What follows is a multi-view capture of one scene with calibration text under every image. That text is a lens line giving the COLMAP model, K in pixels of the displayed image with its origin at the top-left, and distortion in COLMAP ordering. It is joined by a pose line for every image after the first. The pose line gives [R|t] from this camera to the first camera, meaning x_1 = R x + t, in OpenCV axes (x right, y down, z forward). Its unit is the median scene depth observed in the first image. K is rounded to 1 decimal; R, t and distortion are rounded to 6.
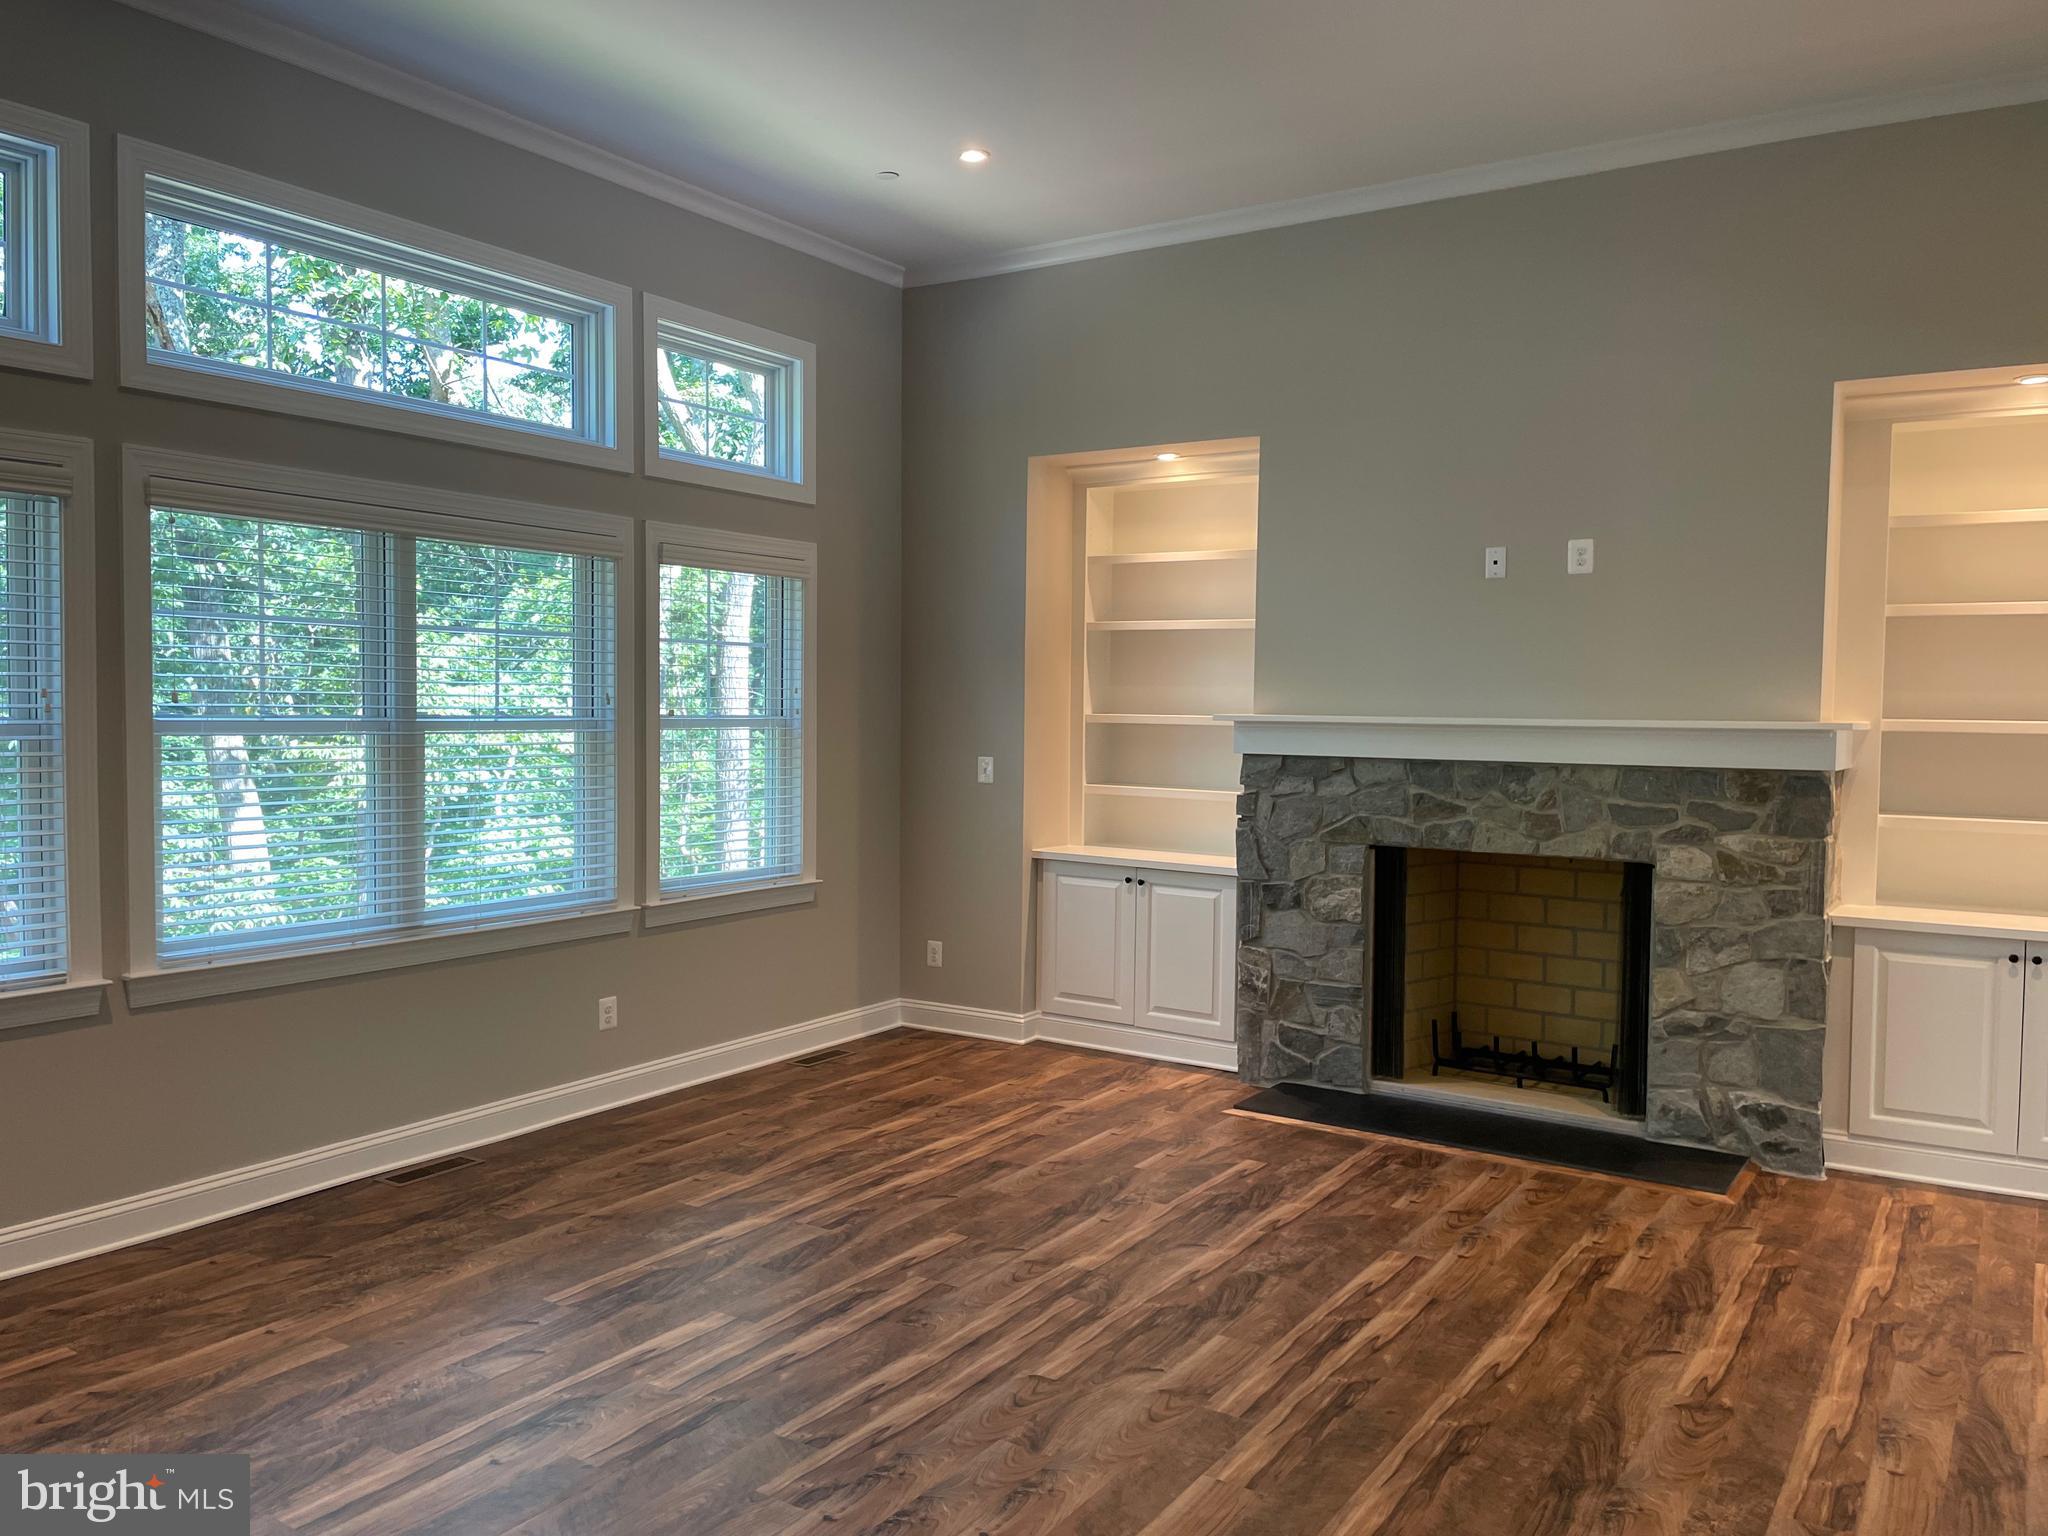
lens RADIAL K [[1551.5, 0, 1015.1], [0, 1551.5, 760.6], [0, 0, 1]] dist [0.084471, -0.118124]
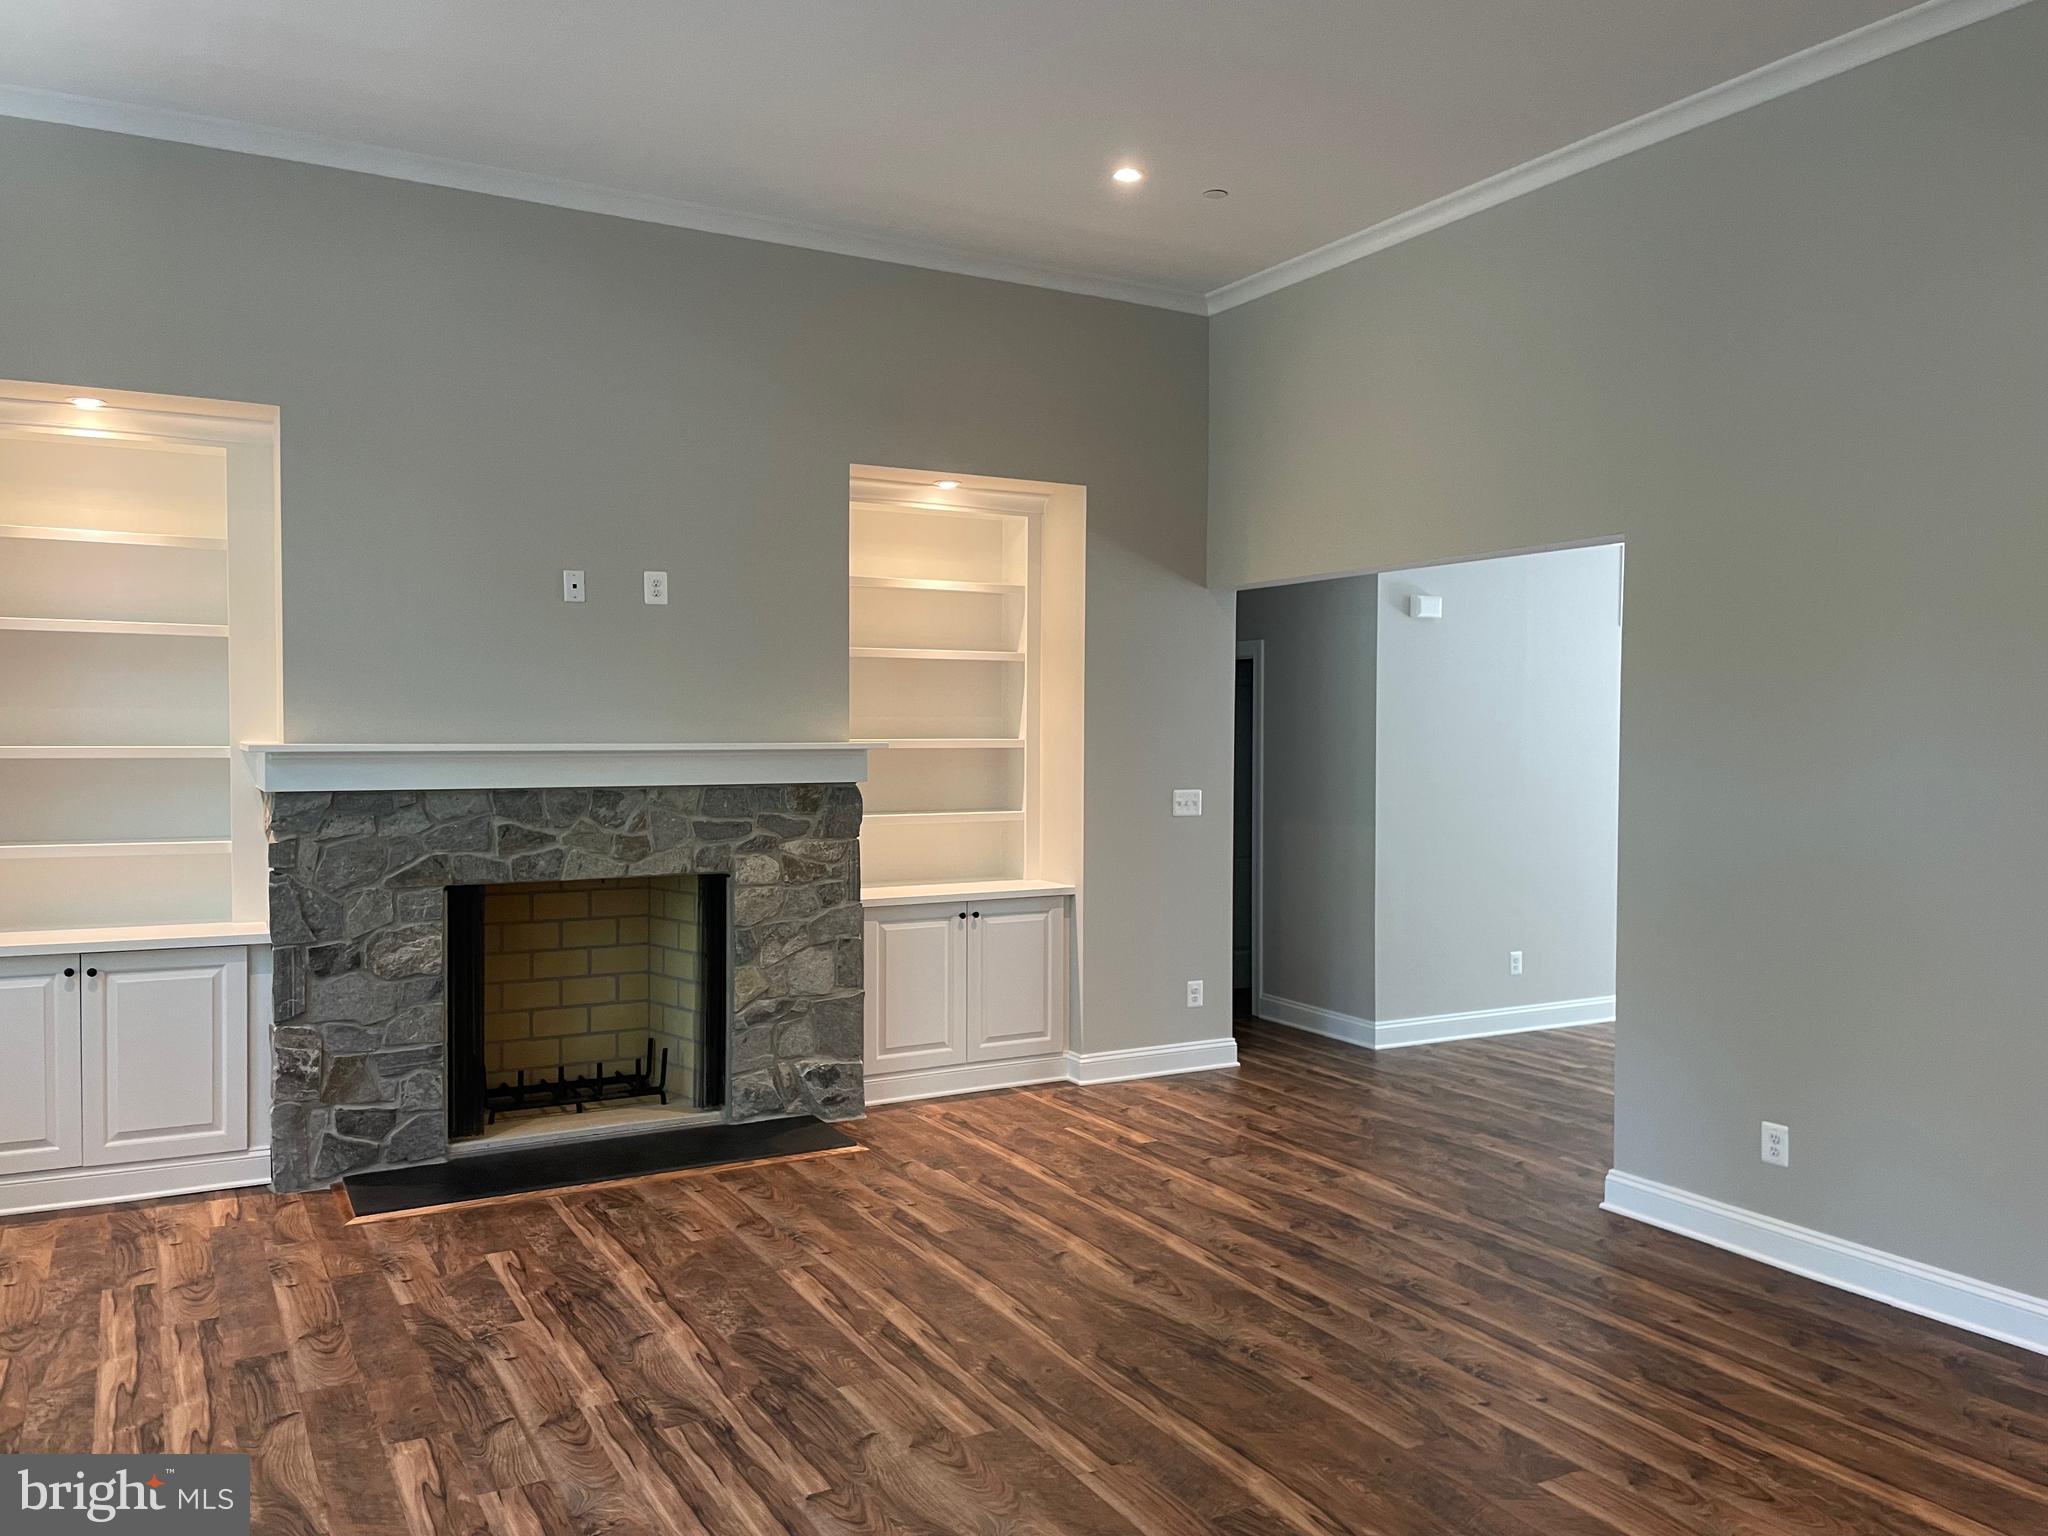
lens RADIAL K [[1551.5, 0, 1007.2], [0, 1551.5, 762.2], [0, 0, 1]] dist [0.084471, -0.118124]
pose [[0.462492, -0.028958, 0.886150, -0.487172], [0.038637, 0.999175, 0.012487, -0.018758], [-0.885781, 0.028463, 0.463230, 0.330662]]
